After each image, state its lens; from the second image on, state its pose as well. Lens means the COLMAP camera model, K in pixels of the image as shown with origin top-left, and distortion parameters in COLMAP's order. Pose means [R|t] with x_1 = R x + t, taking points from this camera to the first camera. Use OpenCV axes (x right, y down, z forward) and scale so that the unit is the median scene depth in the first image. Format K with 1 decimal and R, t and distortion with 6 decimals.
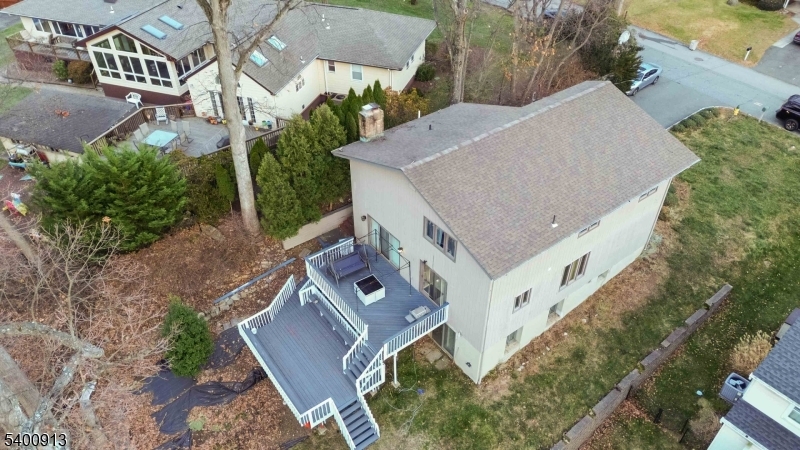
lens RADIAL K [[561.9, 0, 400.6], [0, 561.9, 221.9], [0, 0, 1]] dist [0.038204, -0.021876]
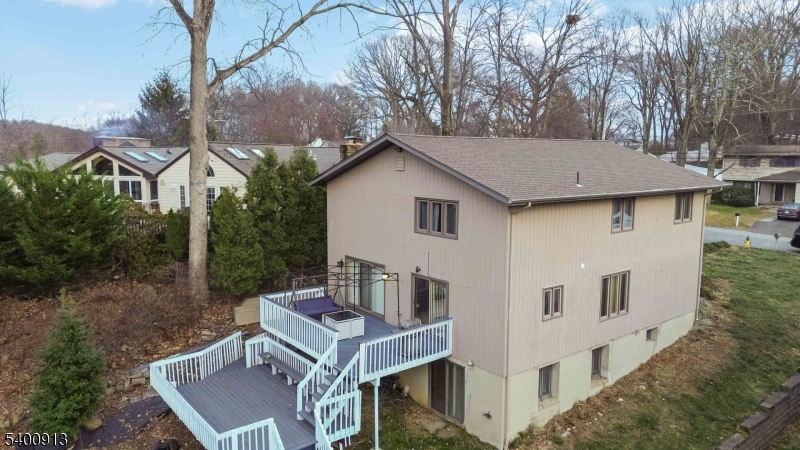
lens RADIAL K [[561.9, 0, 400.0], [0, 561.9, 222.9], [0, 0, 1]] dist [0.038204, -0.021876]
pose [[0.999779, 0.002083, 0.020907, 0.003367], [0.009308, 0.848193, -0.529605, 0.393630], [-0.018836, 0.529683, 0.847987, 0.301943]]
